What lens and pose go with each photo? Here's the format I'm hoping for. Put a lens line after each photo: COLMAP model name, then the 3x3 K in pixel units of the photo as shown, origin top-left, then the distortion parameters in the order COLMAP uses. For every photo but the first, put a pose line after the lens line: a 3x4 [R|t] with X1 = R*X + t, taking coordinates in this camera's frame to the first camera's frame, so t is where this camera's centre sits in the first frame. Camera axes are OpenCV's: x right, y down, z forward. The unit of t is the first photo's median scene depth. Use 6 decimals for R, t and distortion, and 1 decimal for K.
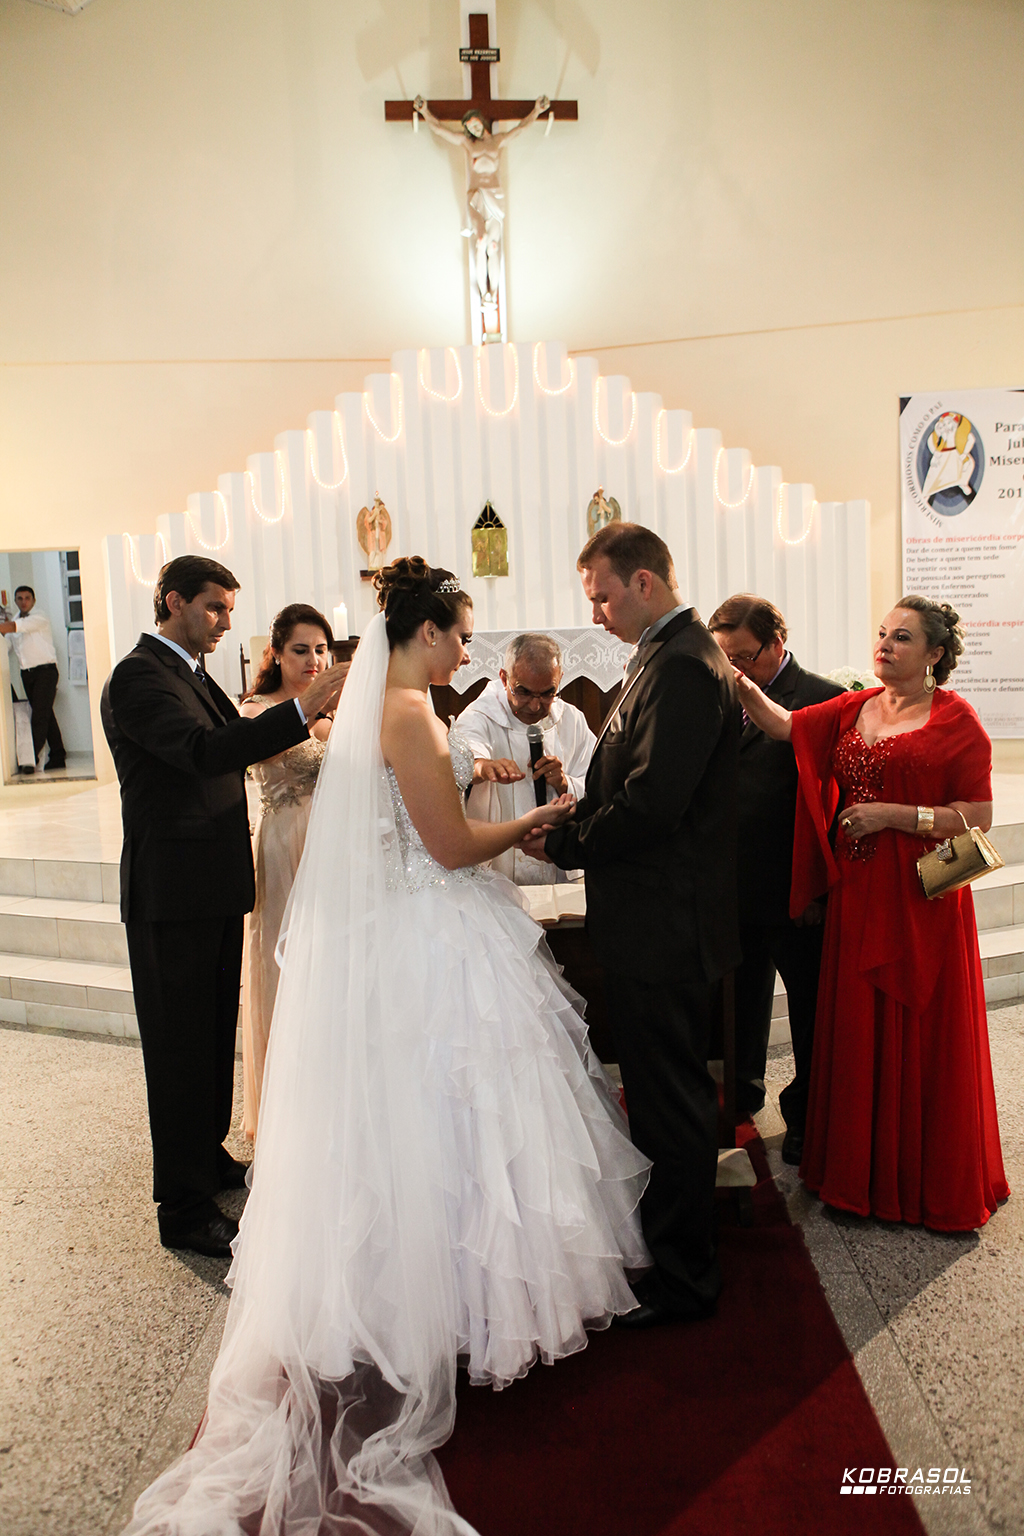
lens RADIAL K [[1050.8, 0, 512.0], [0, 1050.8, 768.0], [0, 0, 1]] dist [-0.110510, 0.075715]
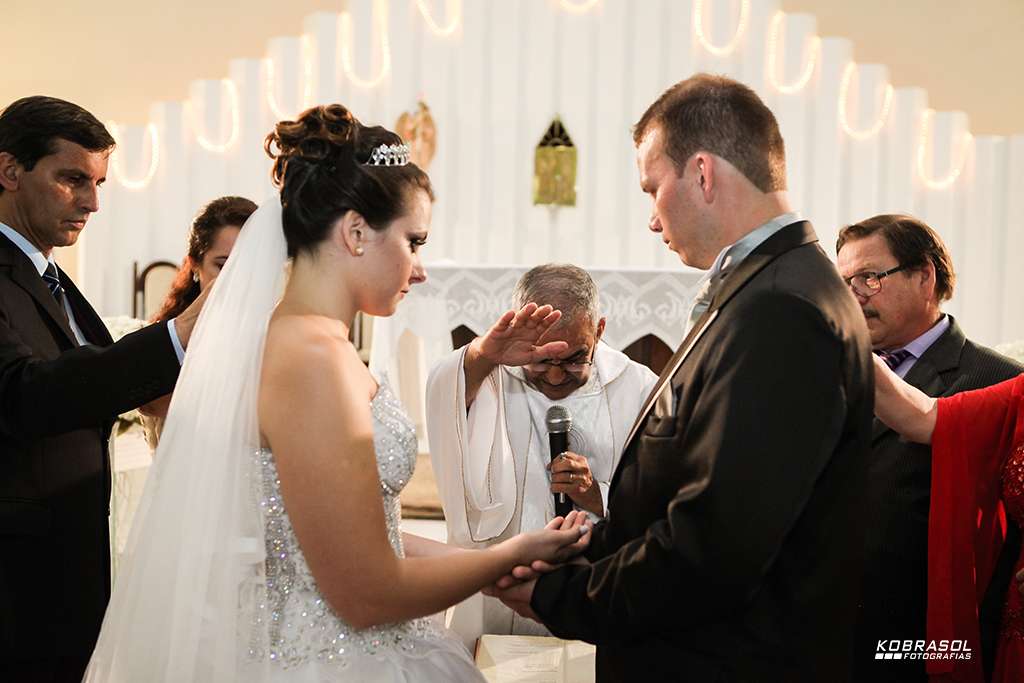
lens RADIAL K [[1161.4, 0, 512.0], [0, 1161.4, 341.5], [0, 0, 1]] dist [-0.062662, 0.022365]
pose [[0.994930, 0.069894, -0.072313, 0.055285], [-0.075487, 0.994112, -0.077741, -0.018207], [0.066454, 0.082805, 0.994348, 0.317882]]
